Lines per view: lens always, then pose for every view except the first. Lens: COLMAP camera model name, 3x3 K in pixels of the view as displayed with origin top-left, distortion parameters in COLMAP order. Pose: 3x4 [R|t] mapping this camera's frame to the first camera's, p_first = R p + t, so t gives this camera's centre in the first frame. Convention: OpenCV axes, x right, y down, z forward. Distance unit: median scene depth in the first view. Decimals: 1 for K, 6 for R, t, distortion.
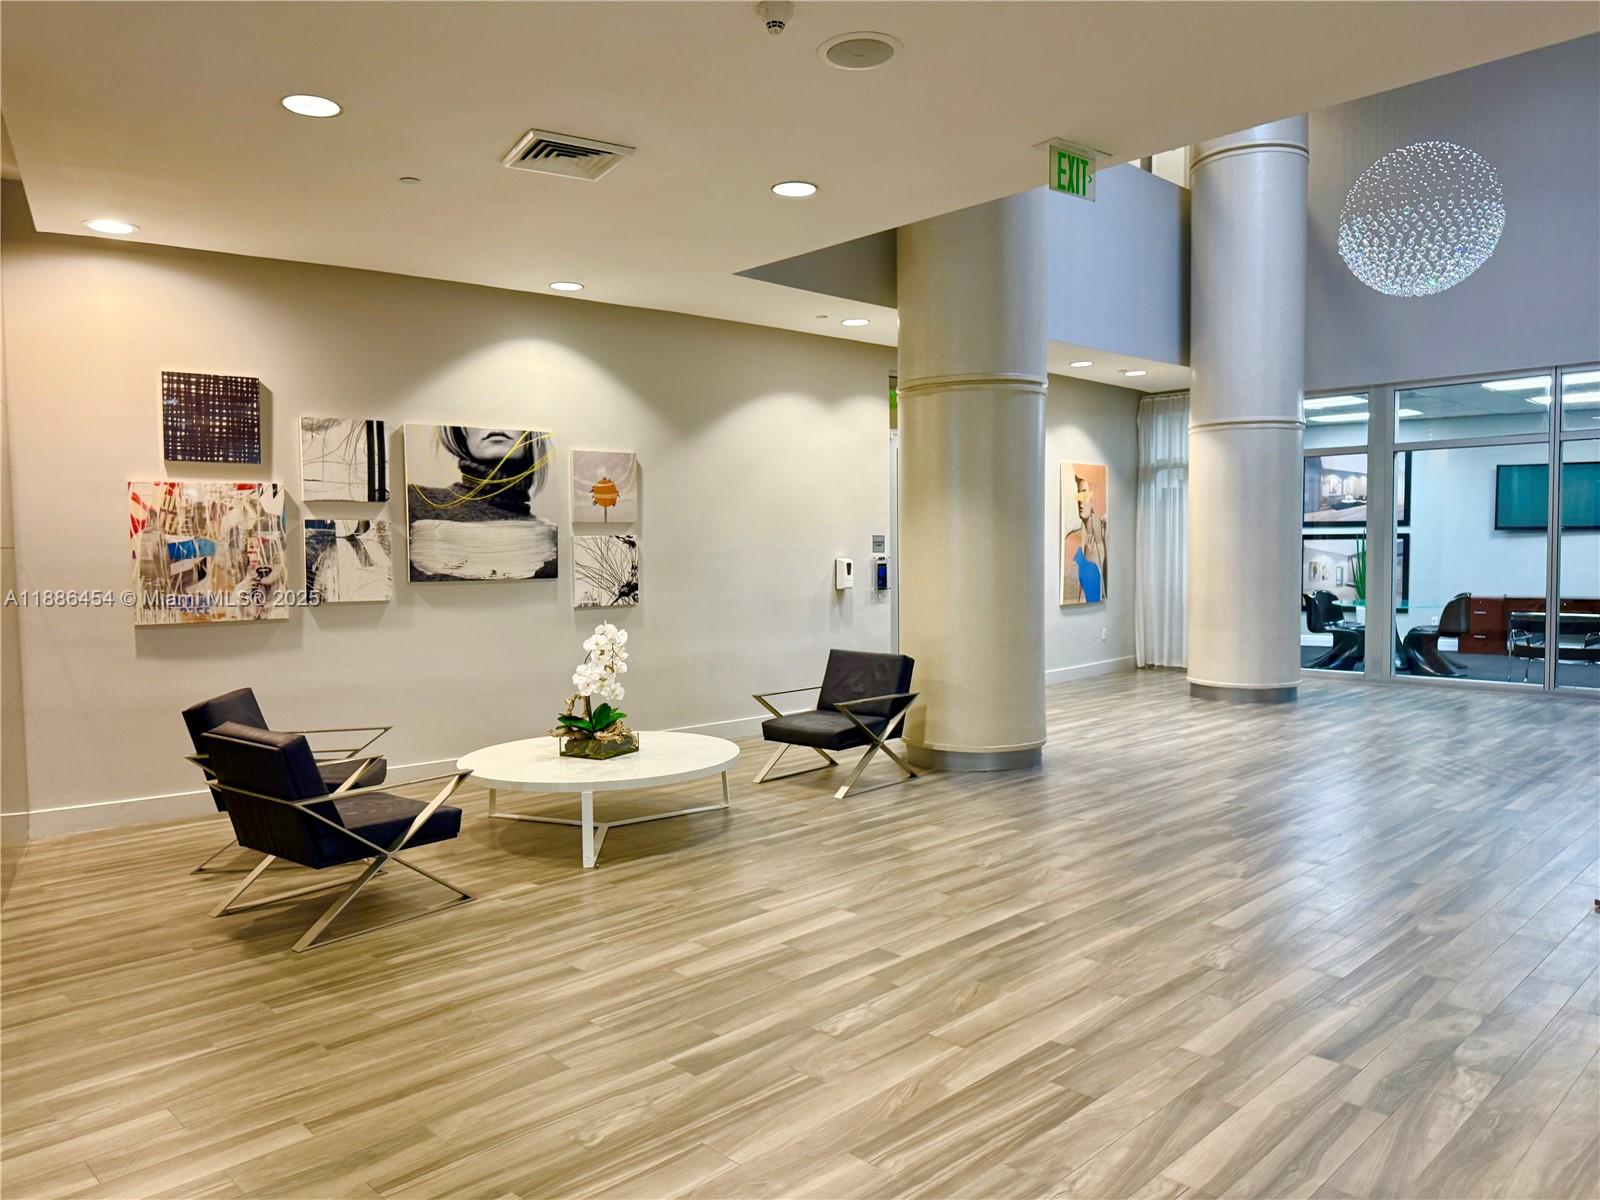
lens RADIAL K [[1126.5, 0, 800.0], [0, 1126.5, 600.0], [0, 0, 1]] dist [0.127151, -0.193625]
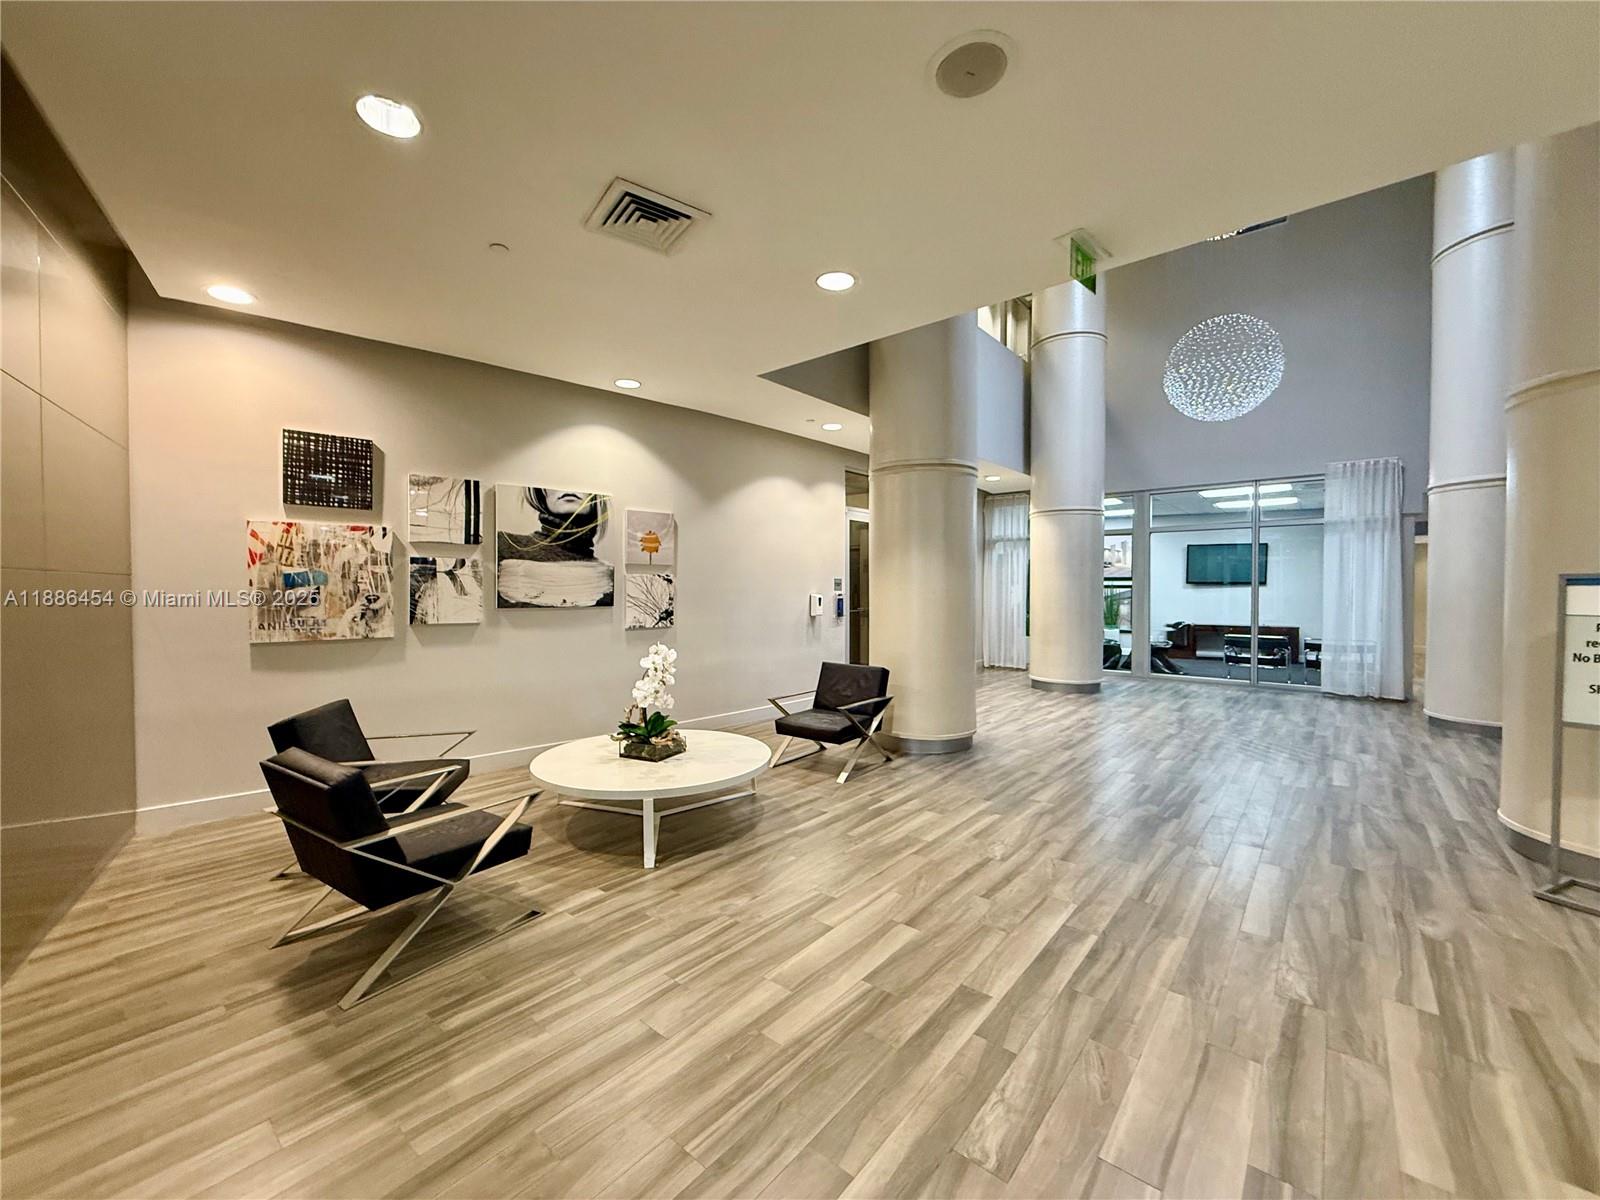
lens RADIAL K [[639.0, 0, 800.0], [0, 639.0, 600.0], [0, 0, 1]] dist [0.002517, 0.000154]
pose [[0.995491, 0.011699, 0.094132, -0.083758], [-0.008683, 0.999438, -0.032387, -0.005547], [-0.094458, 0.031424, 0.995033, 0.295916]]
